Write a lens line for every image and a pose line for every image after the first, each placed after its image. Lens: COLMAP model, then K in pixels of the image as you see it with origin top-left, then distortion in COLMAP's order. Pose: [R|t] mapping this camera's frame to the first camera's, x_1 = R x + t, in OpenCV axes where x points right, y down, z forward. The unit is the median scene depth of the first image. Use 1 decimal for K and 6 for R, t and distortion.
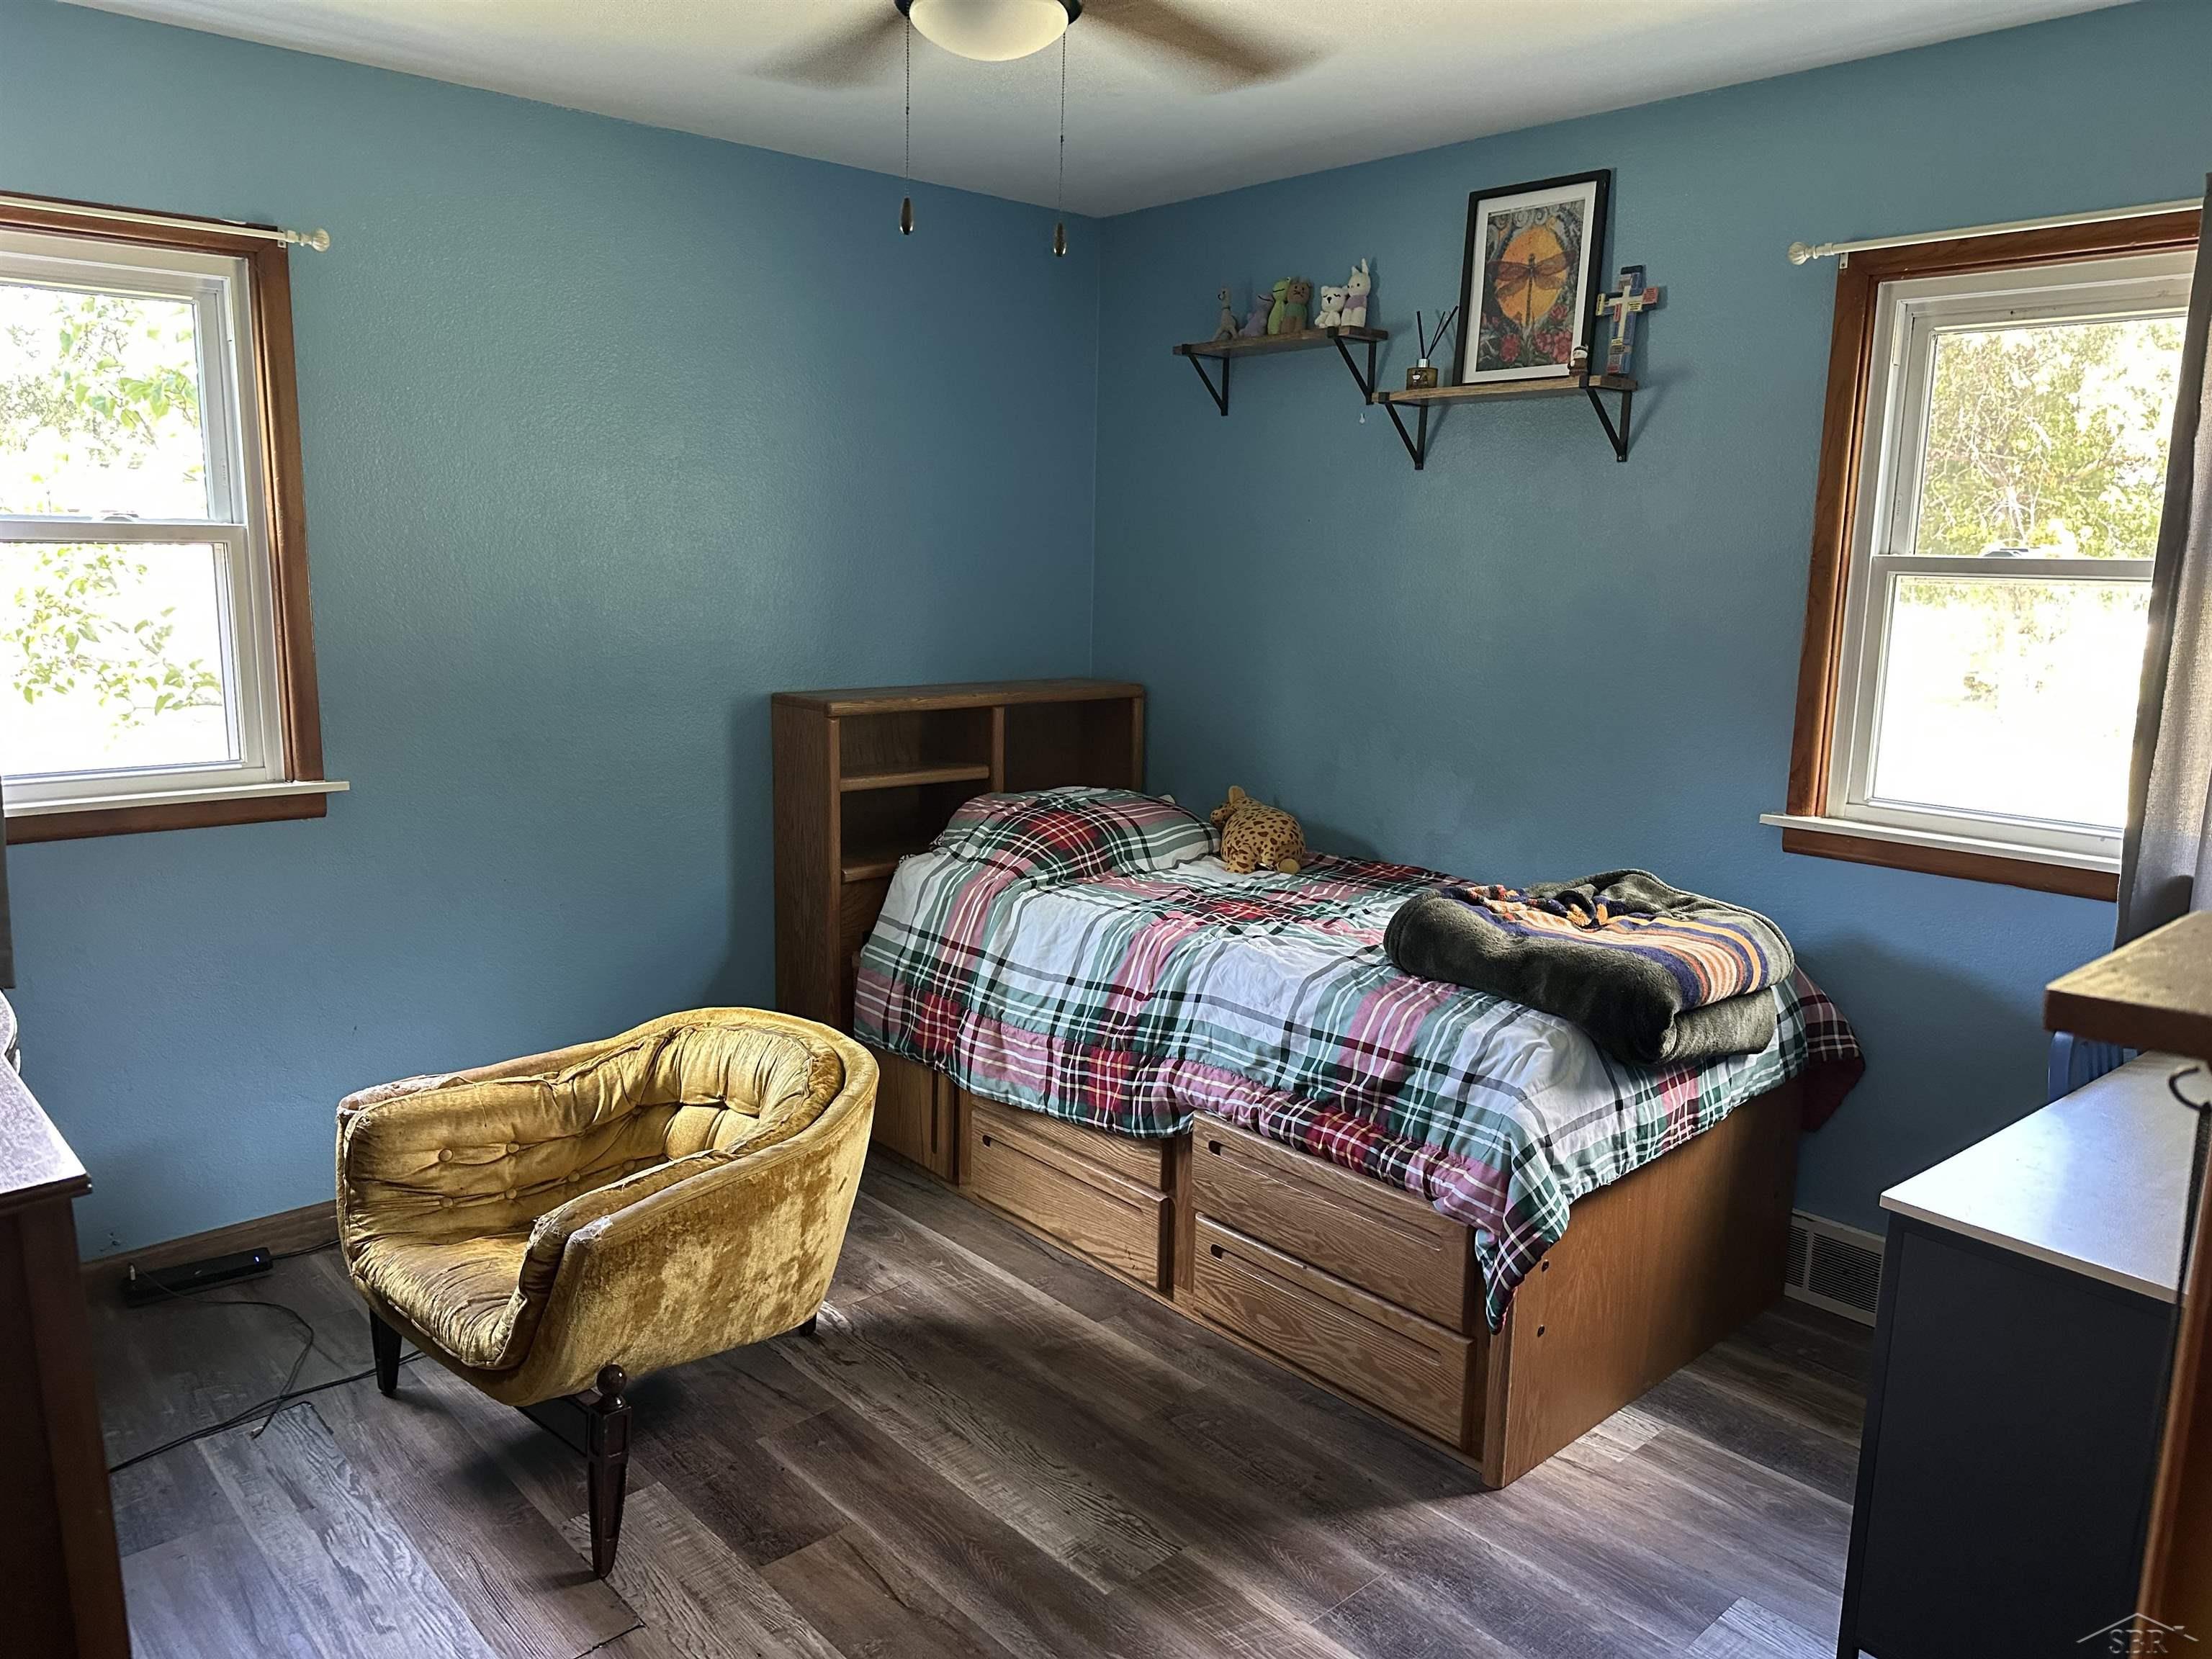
lens RADIAL K [[1573.2, 0, 1093.8], [0, 1573.2, 835.2], [0, 0, 1]] dist [0.140792, -0.149032]
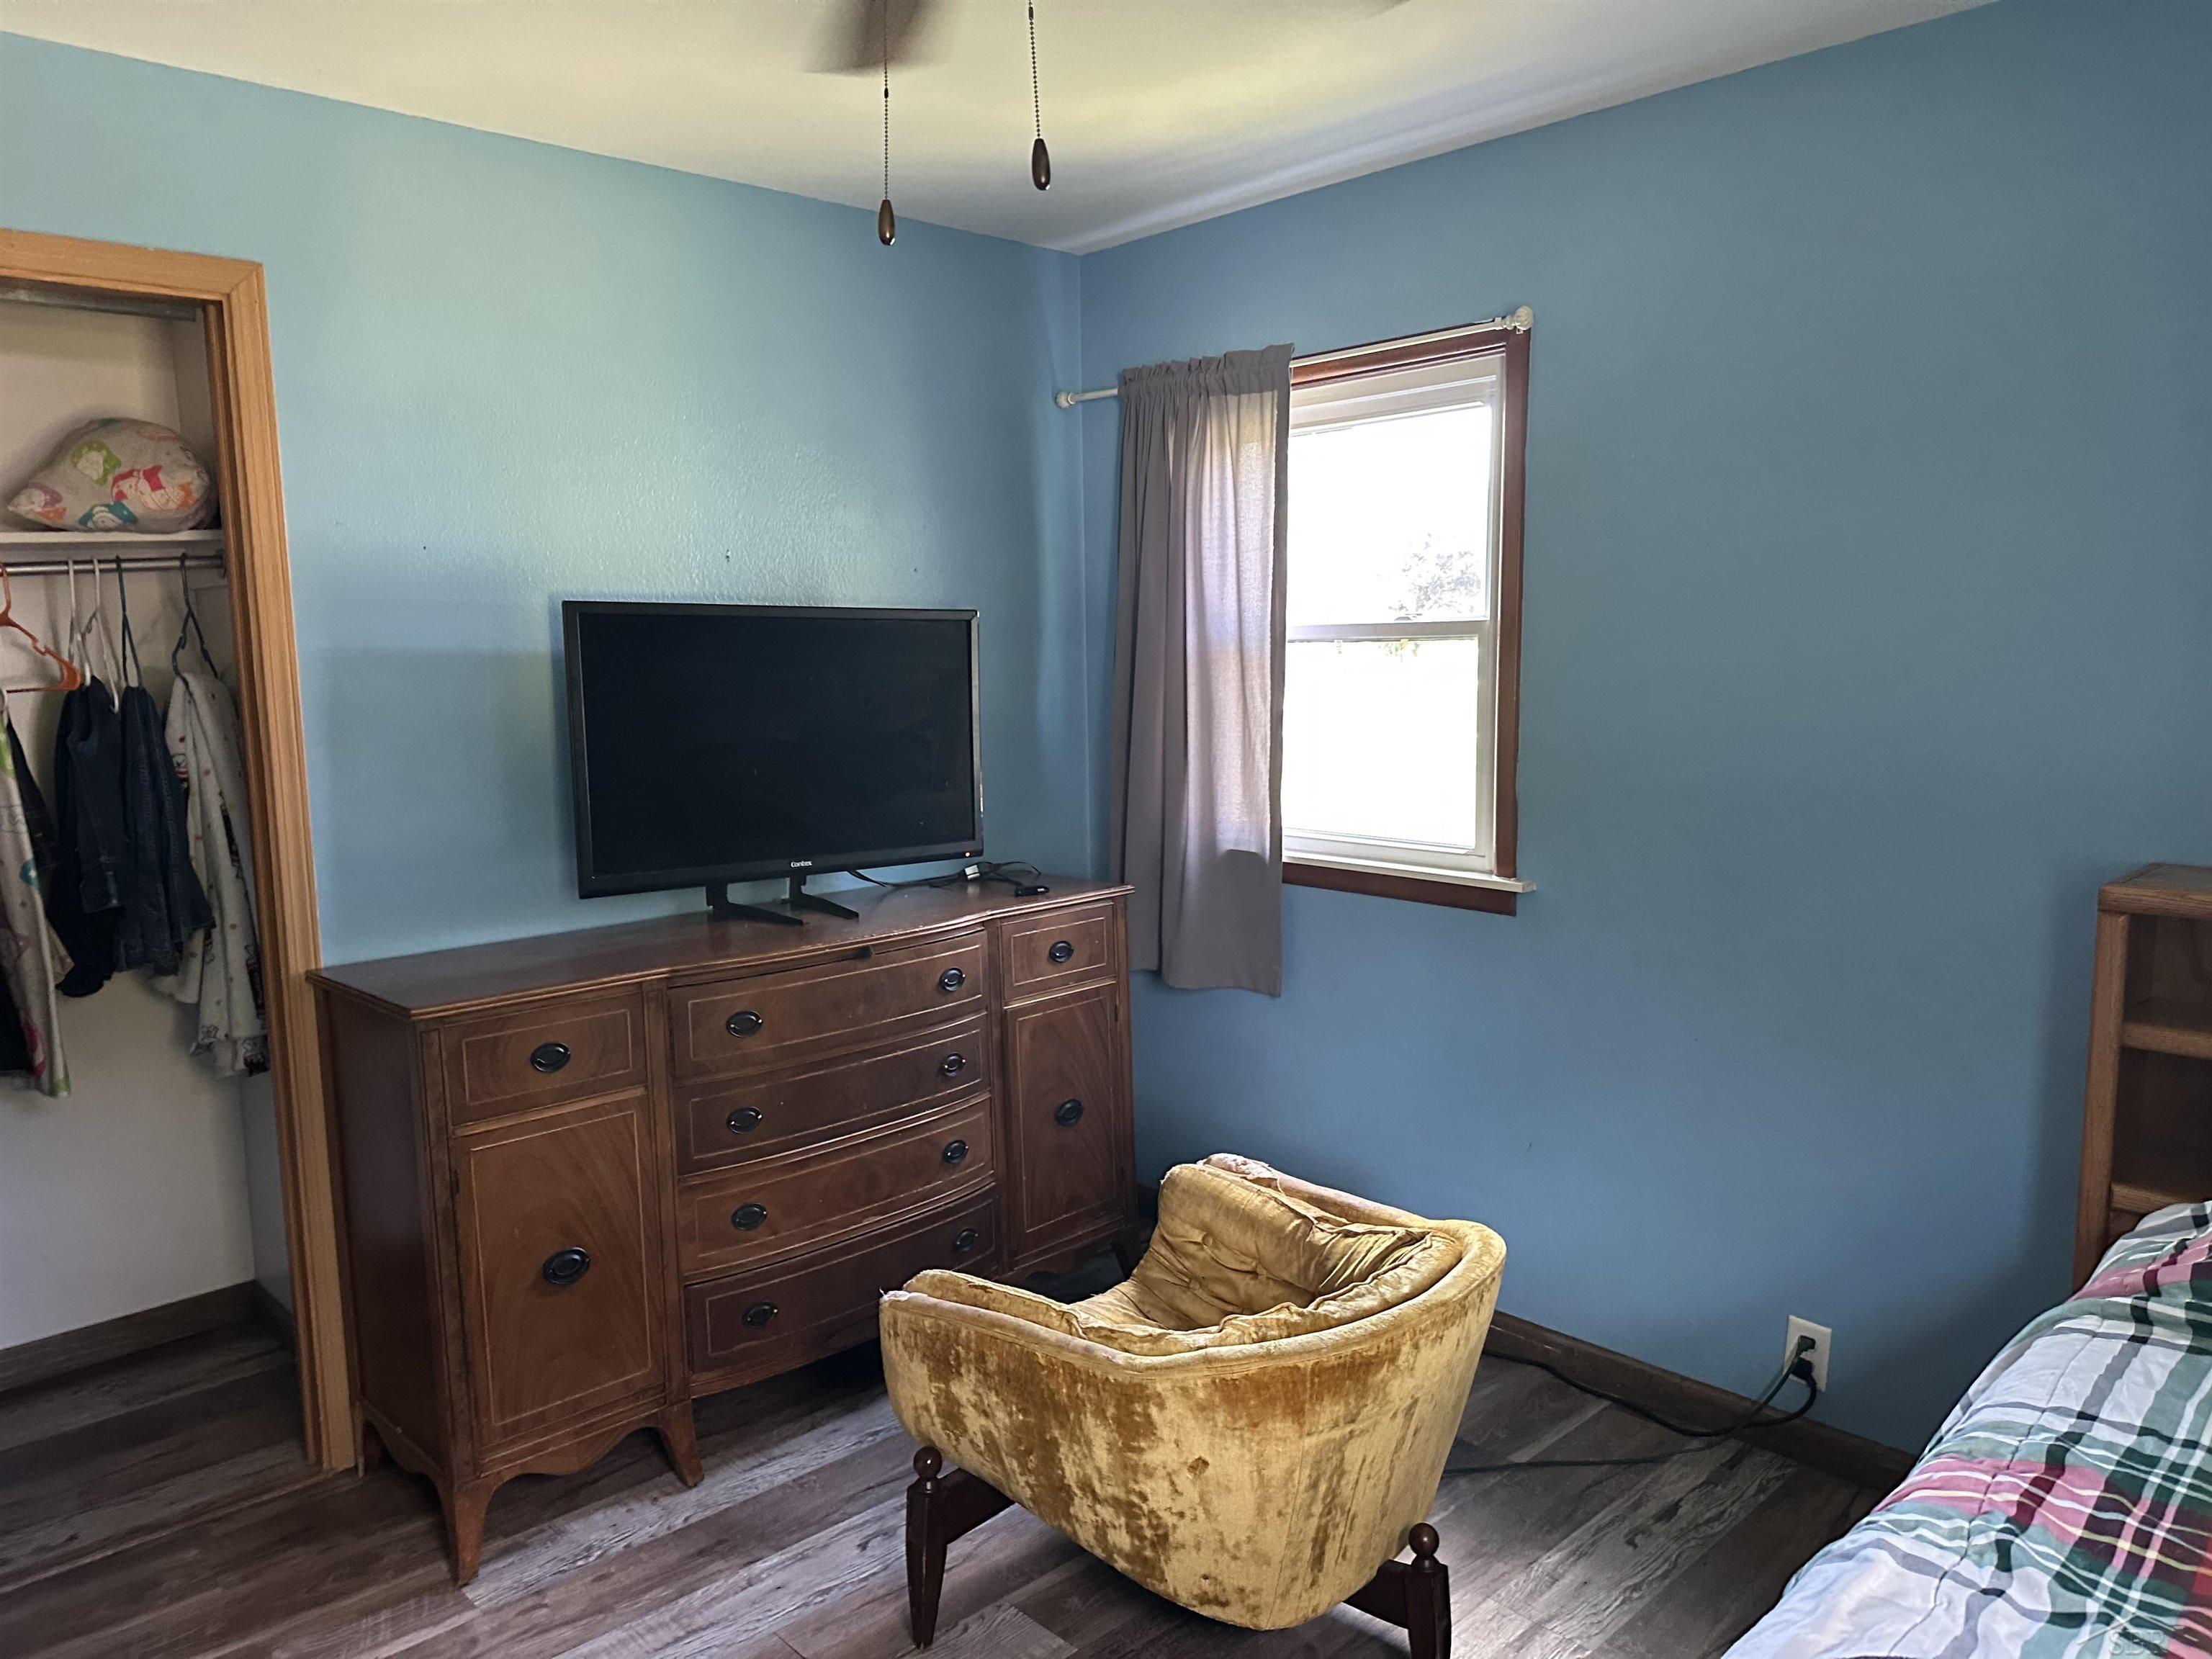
lens RADIAL K [[1573.2, 0, 1093.8], [0, 1573.2, 835.2], [0, 0, 1]] dist [0.140792, -0.149032]
pose [[0.016472, 0.101447, -0.994705, 0.475837], [-0.173410, 0.980053, 0.097081, -0.112771], [0.984712, 0.170892, 0.033736, 0.746215]]
